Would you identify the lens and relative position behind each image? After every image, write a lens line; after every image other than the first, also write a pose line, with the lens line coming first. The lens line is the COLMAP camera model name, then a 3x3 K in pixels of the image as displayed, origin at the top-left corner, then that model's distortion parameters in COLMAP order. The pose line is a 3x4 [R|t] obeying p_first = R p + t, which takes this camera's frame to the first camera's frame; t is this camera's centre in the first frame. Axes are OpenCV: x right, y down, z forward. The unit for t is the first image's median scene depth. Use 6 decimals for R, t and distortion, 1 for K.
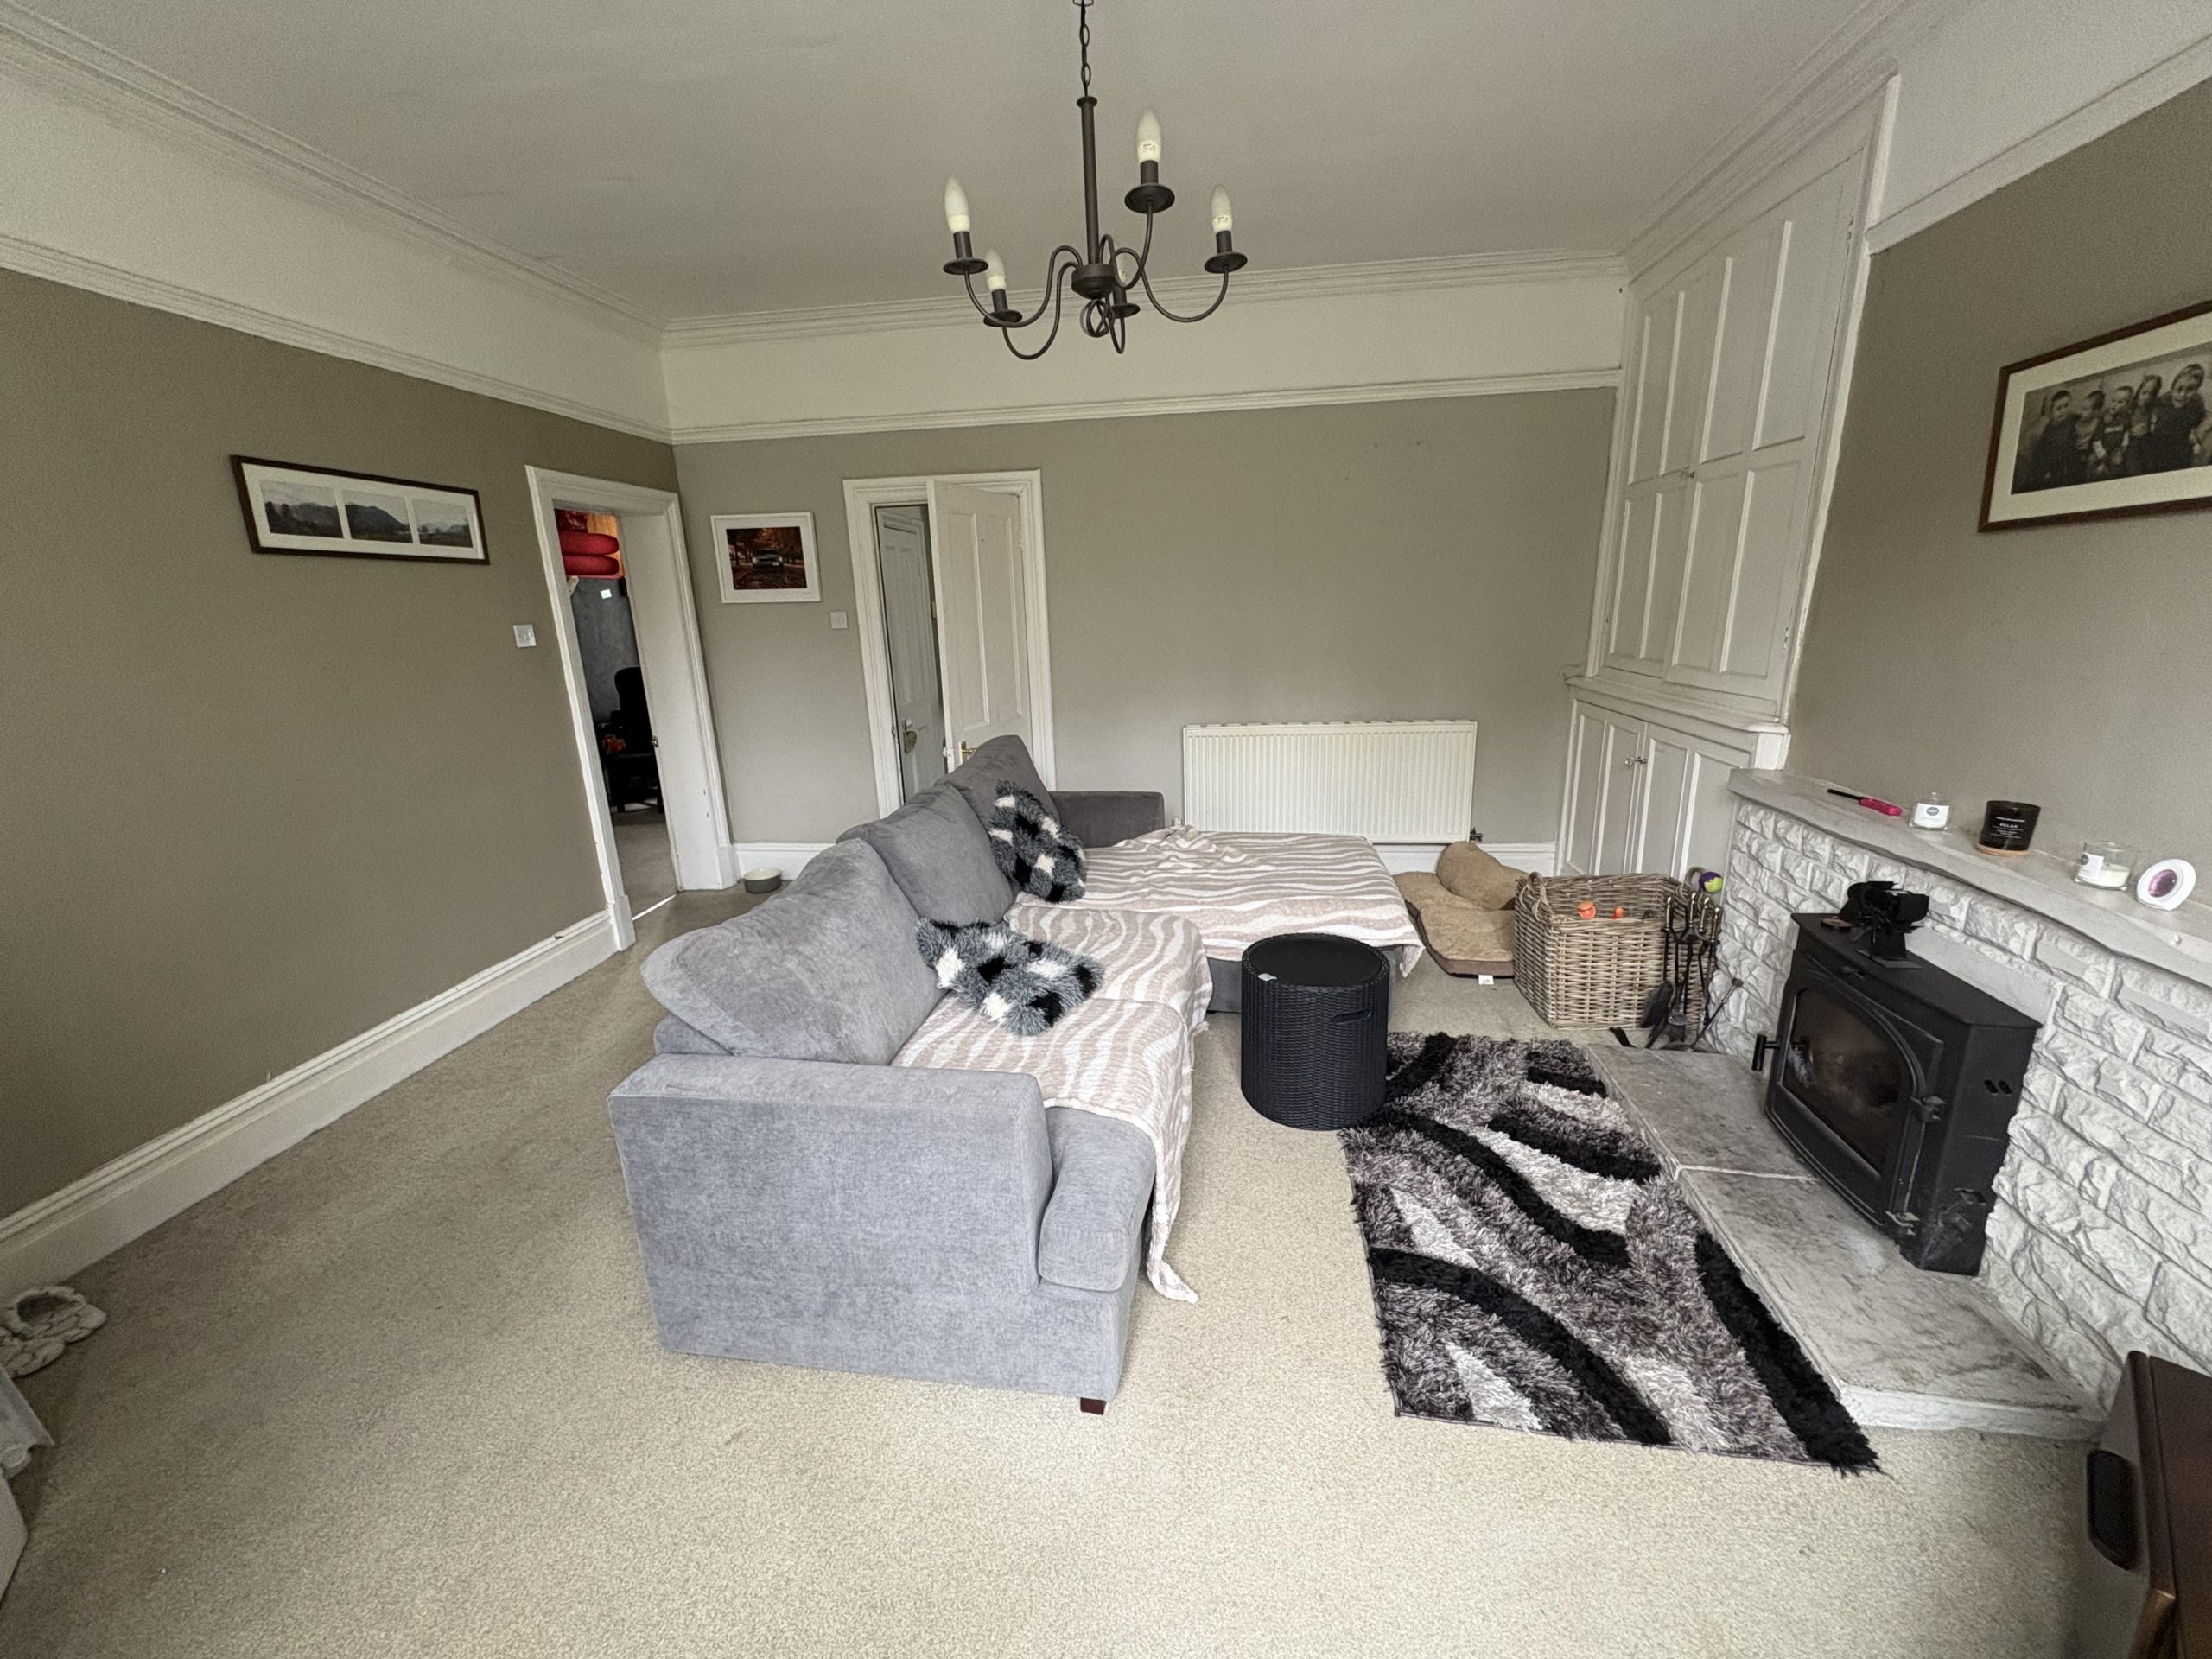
lens RADIAL K [[882.3, 0, 1101.0], [0, 882.3, 828.0], [0, 0, 1]] dist [0.001449, -0.000252]
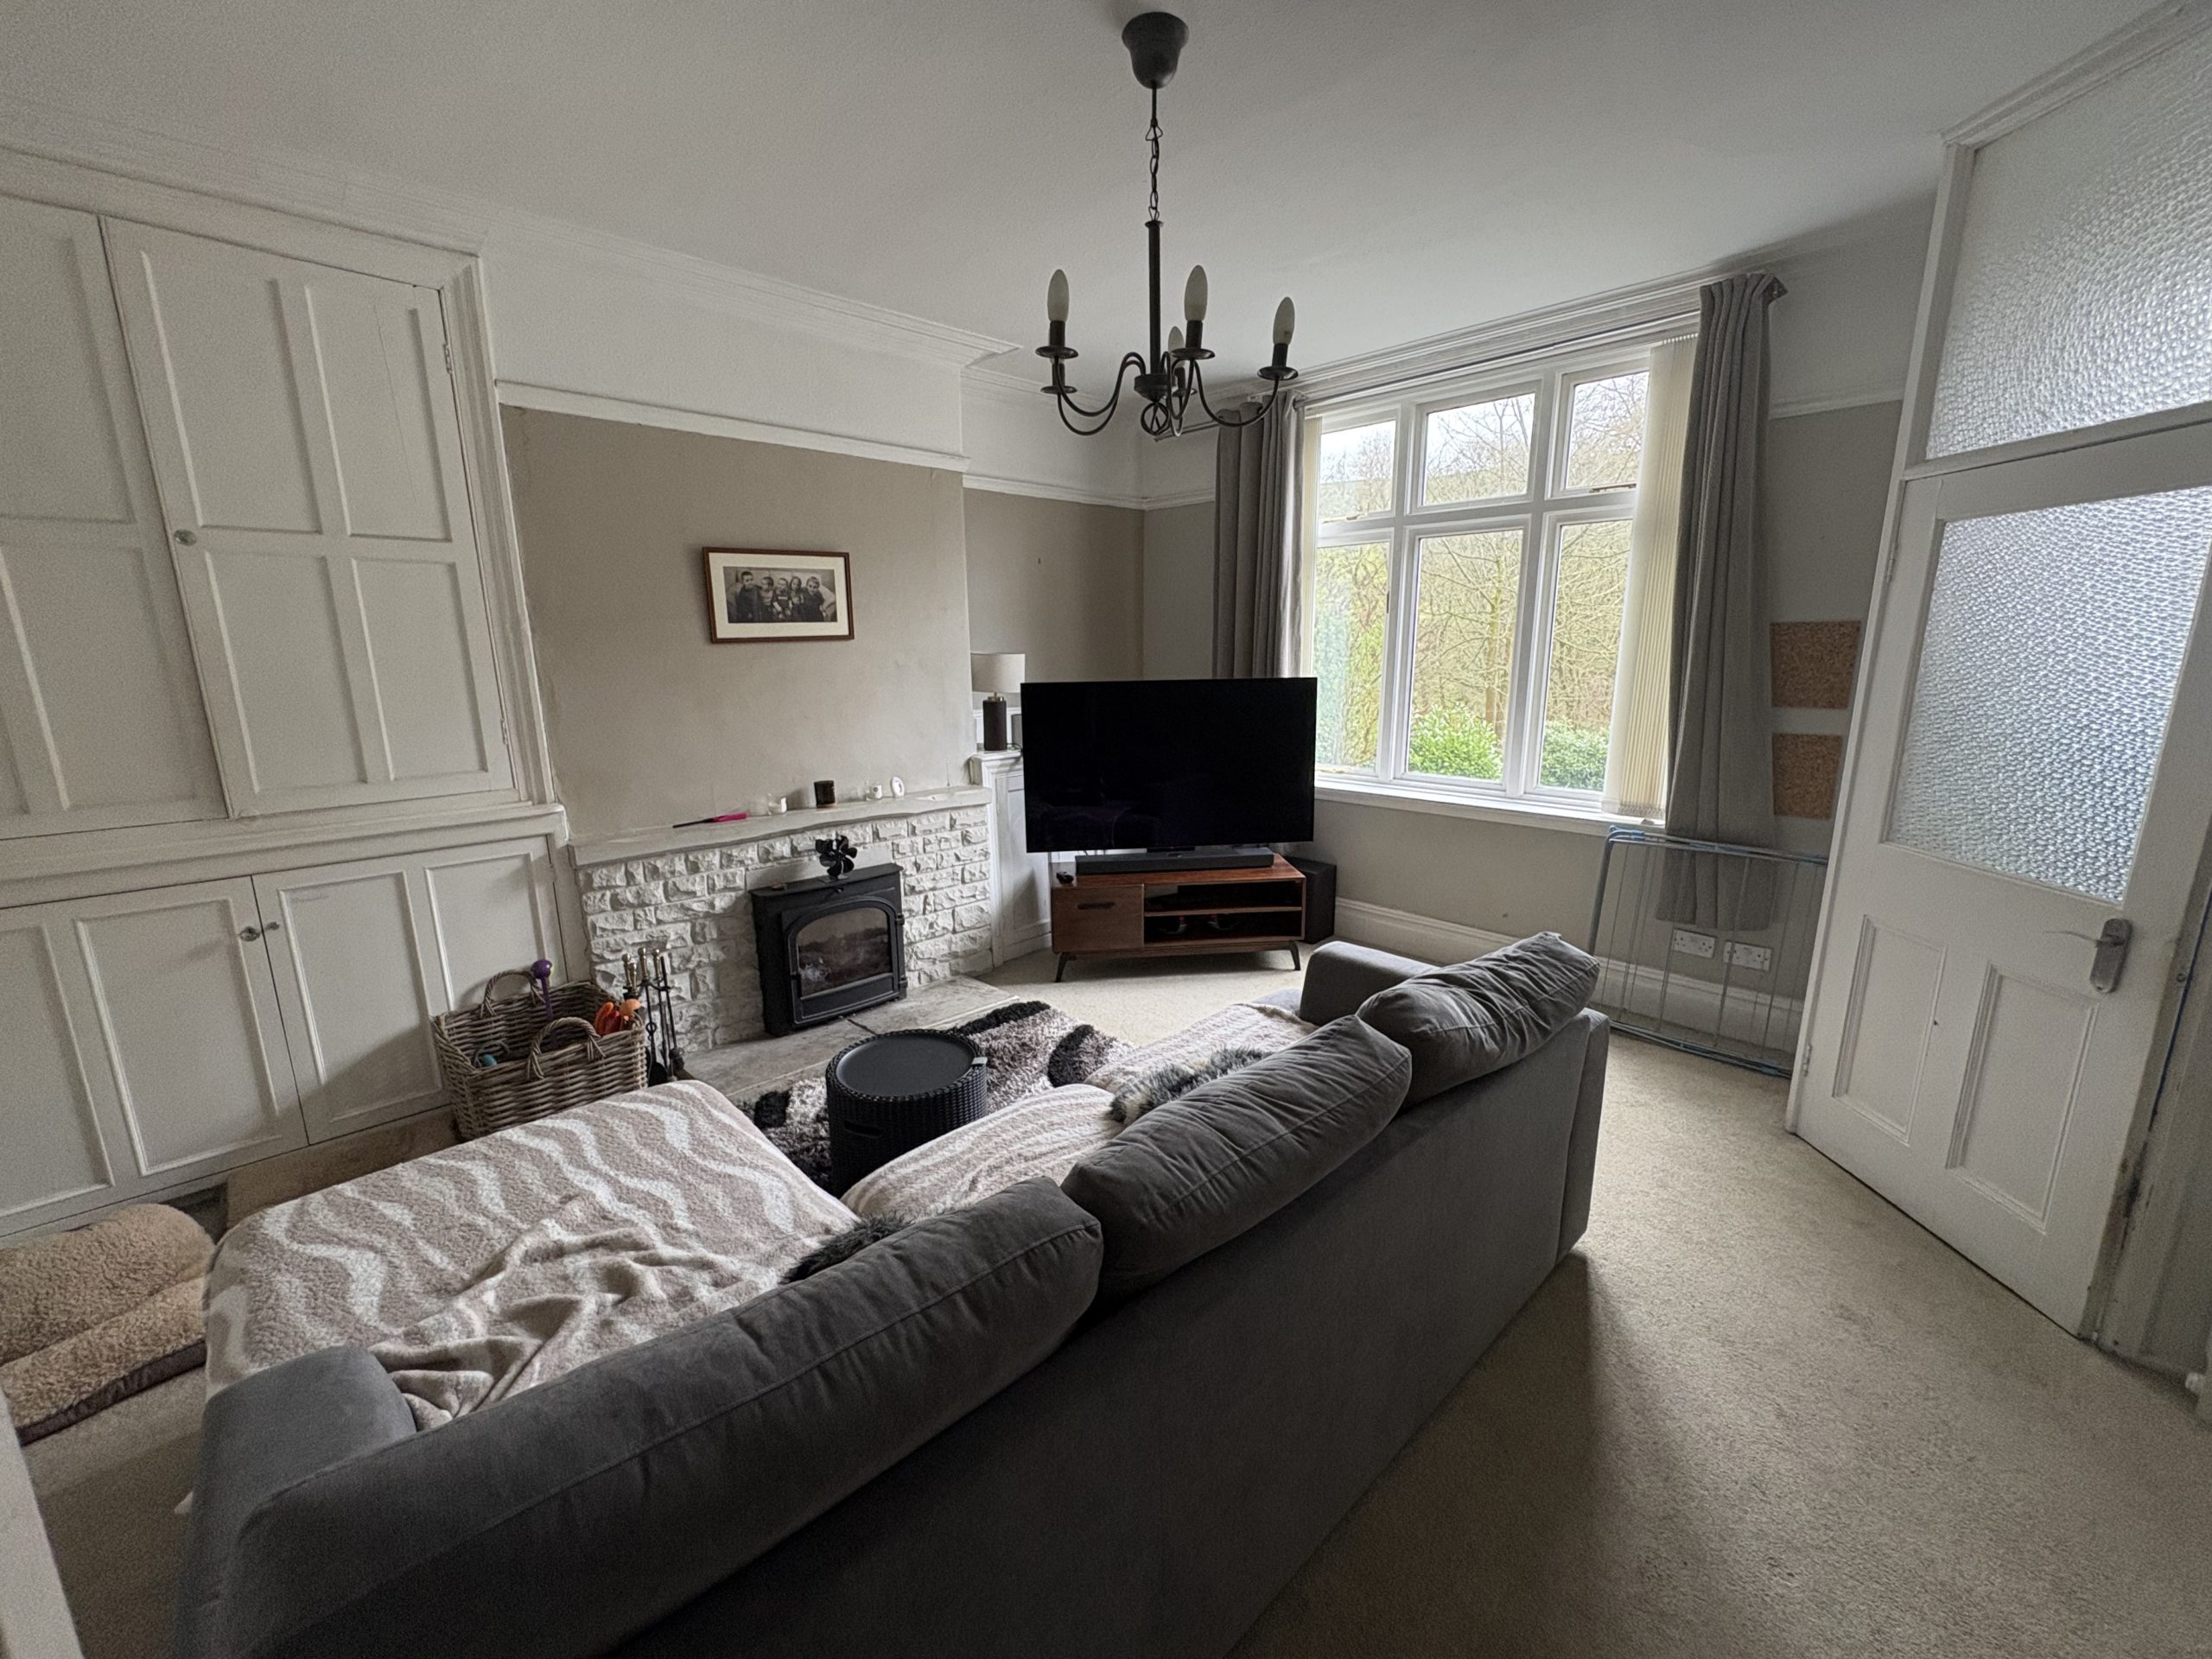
lens RADIAL K [[882.3, 0, 1099.2], [0, 882.3, 828.5], [0, 0, 1]] dist [0.001449, -0.000252]
pose [[-0.781749, -0.085399, 0.617717, -0.639764], [0.196592, 0.906314, 0.374094, -0.522409], [-0.591793, 0.413886, -0.691722, 1.949360]]
